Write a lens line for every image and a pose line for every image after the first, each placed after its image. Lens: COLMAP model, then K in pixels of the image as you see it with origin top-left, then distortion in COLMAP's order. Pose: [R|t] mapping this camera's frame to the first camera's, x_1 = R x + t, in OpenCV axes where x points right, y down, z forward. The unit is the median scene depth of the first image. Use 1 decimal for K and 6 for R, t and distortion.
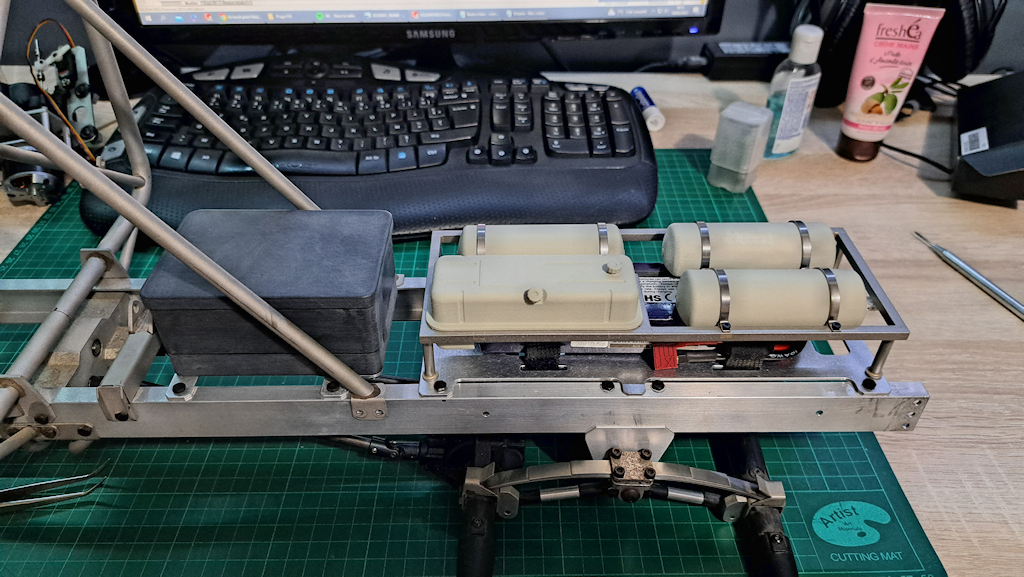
lens RADIAL K [[761.5, 0, 504.3], [0, 761.5, 279.9], [0, 0, 1]] dist [0.013505, -0.016788]
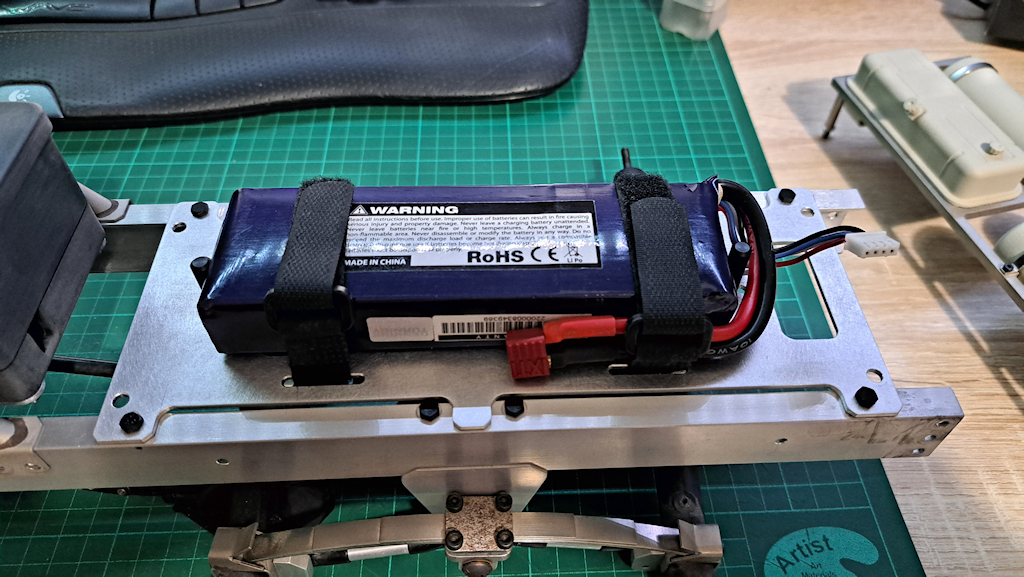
lens RADIAL K [[761.5, 0, 518.4], [0, 761.5, 274.2], [0, 0, 1]] dist [0.013505, -0.016788]
pose [[0.999225, -0.020052, 0.033867, 0.106428], [0.012721, 0.978844, 0.204213, -0.047019], [-0.037245, -0.203624, 0.978341, 0.252854]]
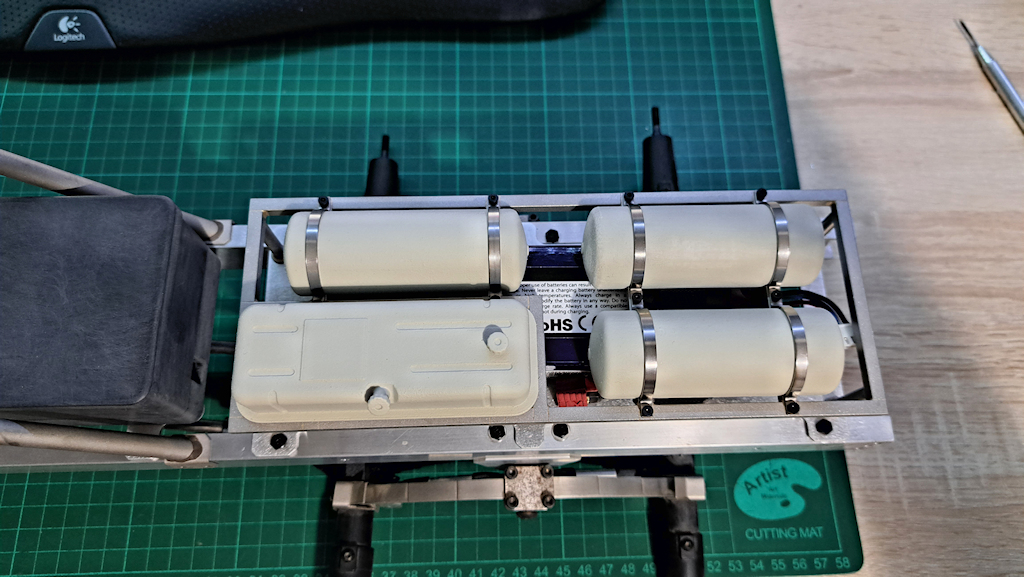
lens RADIAL K [[761.5, 0, 522.9], [0, 761.5, 279.9], [0, 0, 1]] dist [0.013505, -0.016788]
pose [[0.999320, -0.011438, 0.035067, 0.077921], [-0.009240, 0.842758, 0.538213, -0.236406], [-0.035709, -0.538171, 0.842079, 0.239980]]
